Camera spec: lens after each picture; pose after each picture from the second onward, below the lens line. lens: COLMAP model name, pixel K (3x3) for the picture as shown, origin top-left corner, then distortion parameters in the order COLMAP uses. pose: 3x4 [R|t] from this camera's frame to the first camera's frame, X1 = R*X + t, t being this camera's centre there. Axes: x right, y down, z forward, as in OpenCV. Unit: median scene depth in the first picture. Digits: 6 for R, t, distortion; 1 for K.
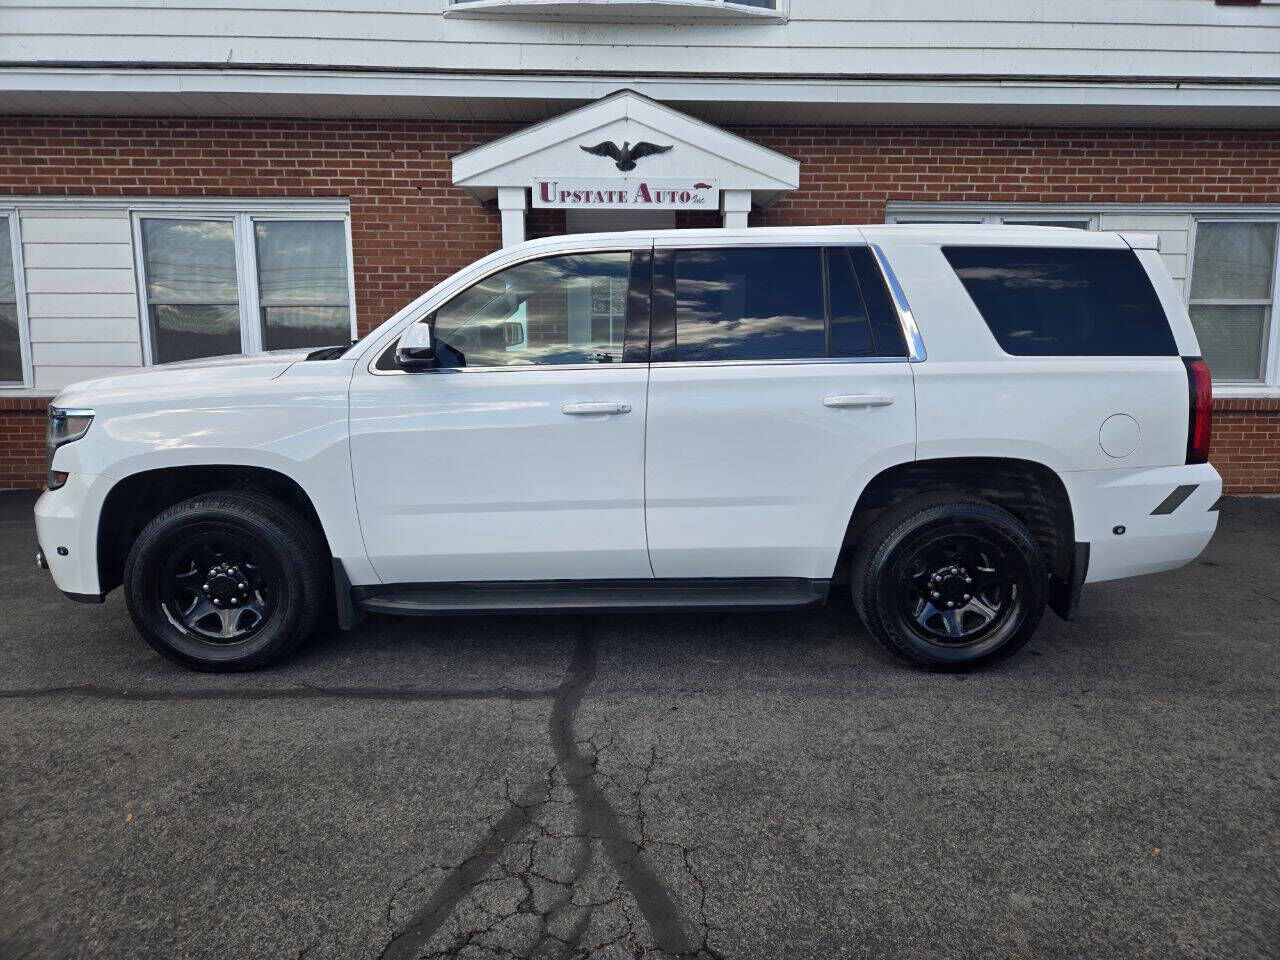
lens RADIAL K [[838.8, 0, 643.5], [0, 838.8, 474.1], [0, 0, 1]] dist [0.095339, -0.089646]
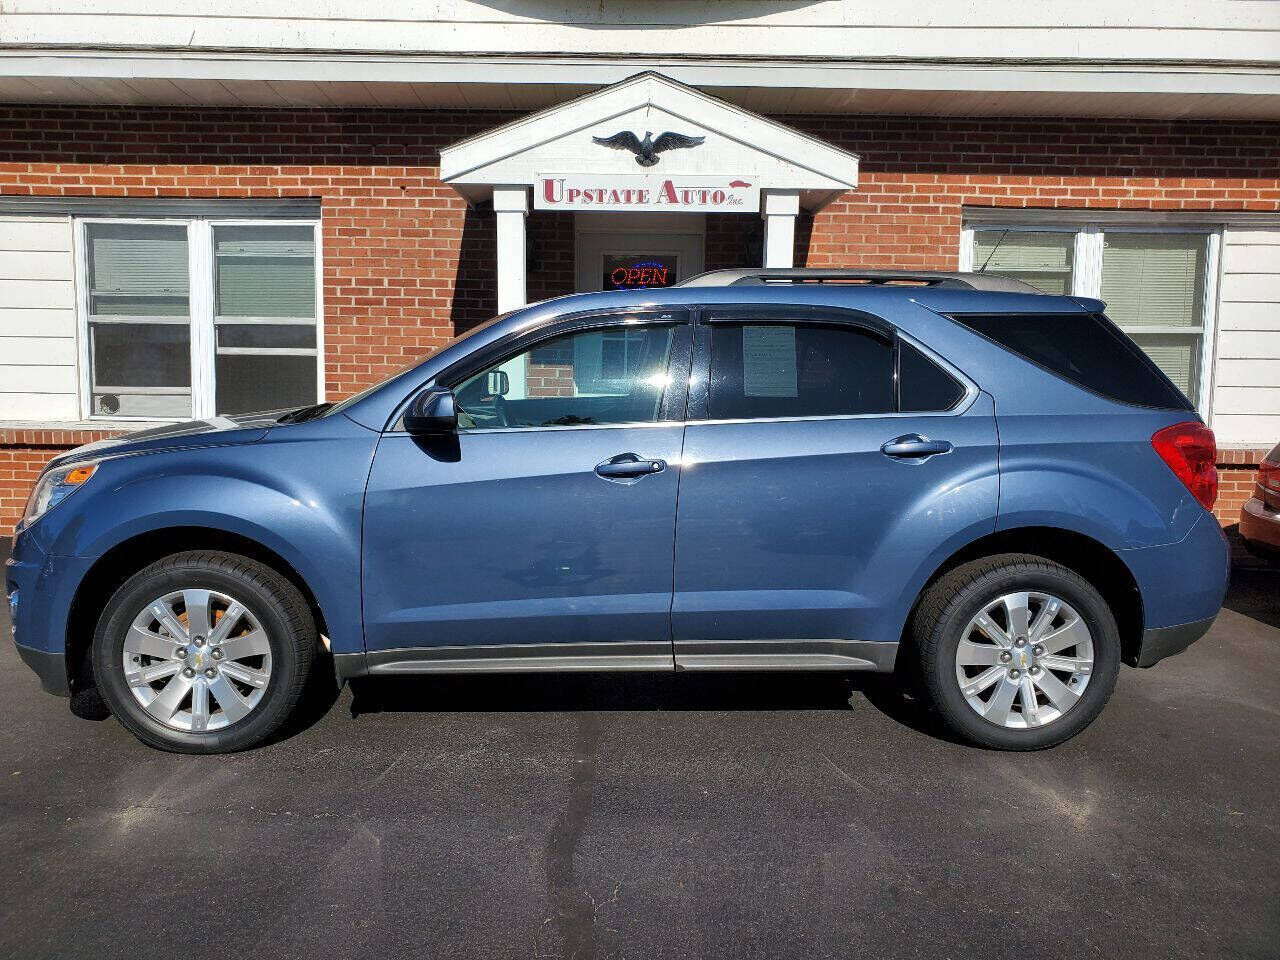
lens RADIAL K [[976.8, 0, 623.7], [0, 976.8, 479.5], [0, 0, 1]] dist [0.002463, 0.027673]
pose [[0.999044, 0.017139, -0.040208, -0.000163], [-0.018842, 0.998924, -0.042369, -0.009272], [0.039438, 0.043086, 0.998293, 0.050809]]
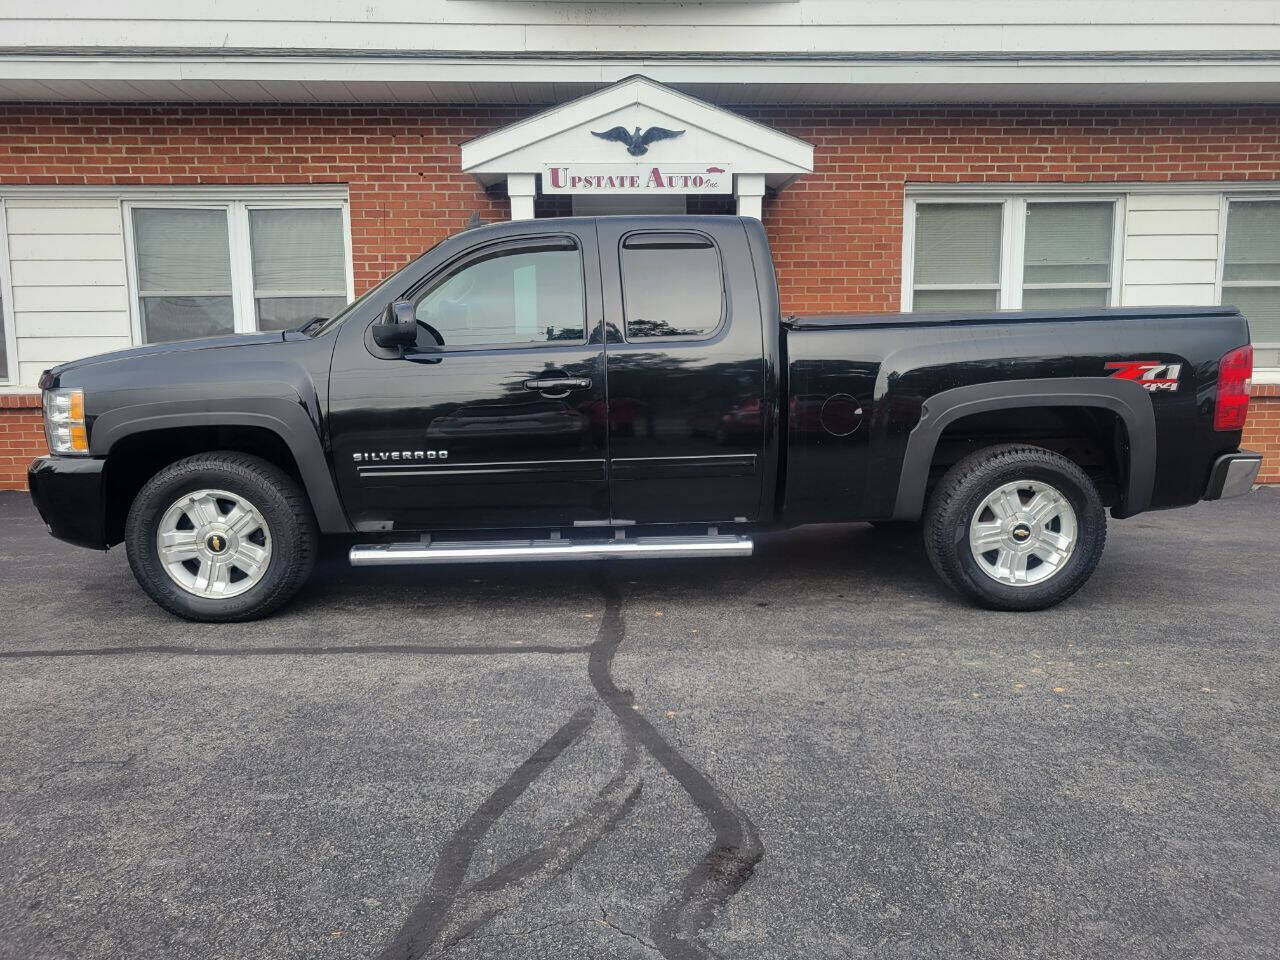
lens RADIAL K [[988.4, 0, 642.8], [0, 988.4, 484.3], [0, 0, 1]] dist [0.061760, -0.050921]
pose [[0.999947, -0.009981, 0.002441, -0.018125], [0.010002, 0.999911, -0.008812, 0.028976], [-0.002353, 0.008836, 0.999958, -0.128999]]
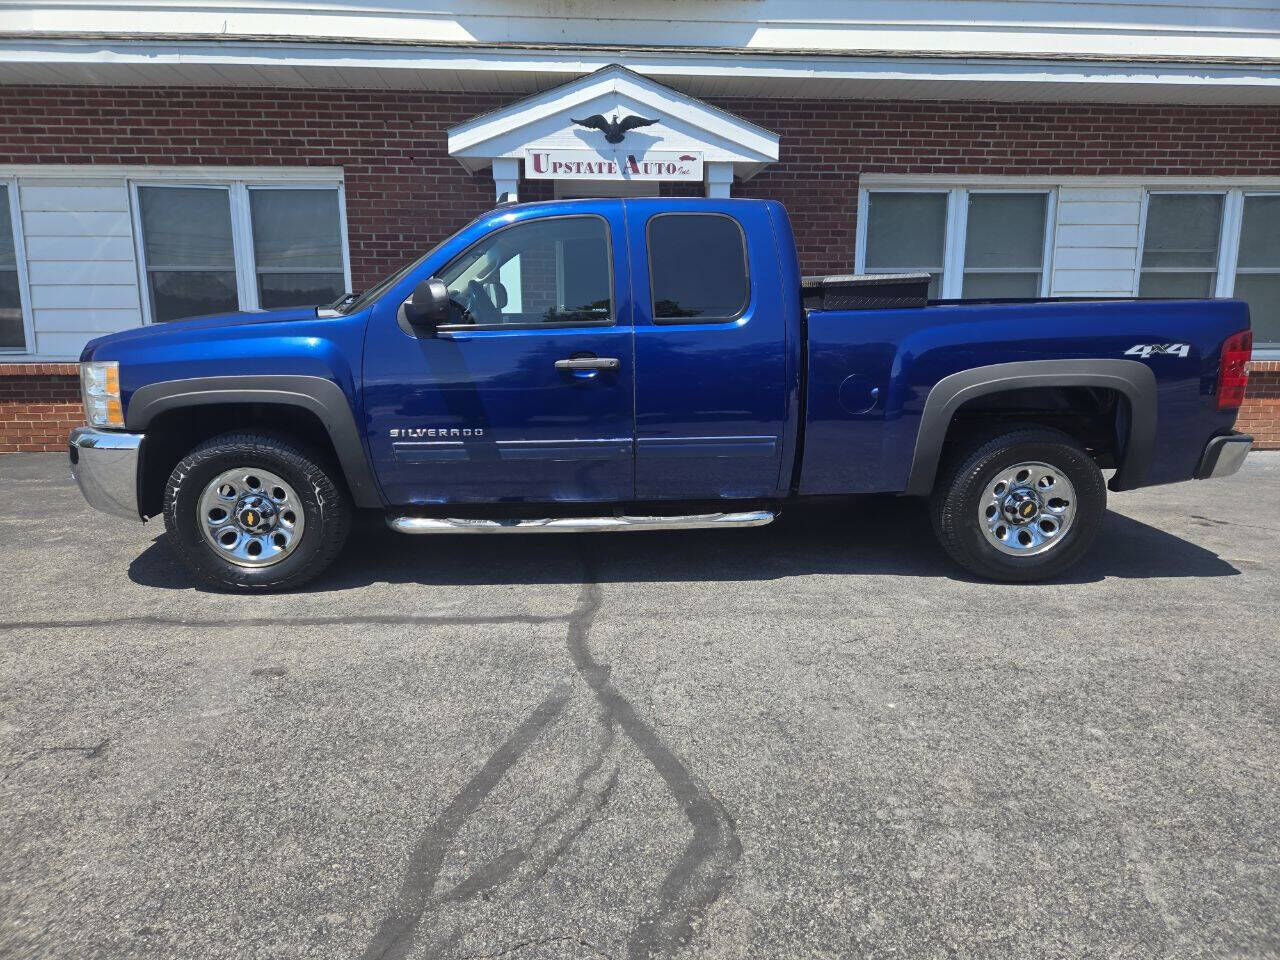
lens RADIAL K [[842.3, 0, 644.1], [0, 842.3, 479.5], [0, 0, 1]] dist [0.087560, -0.085515]
pose [[0.999440, -0.007381, 0.032642, -0.018629], [0.006047, 0.999149, 0.040796, 0.013167], [-0.032915, -0.040576, 0.998634, -0.061396]]
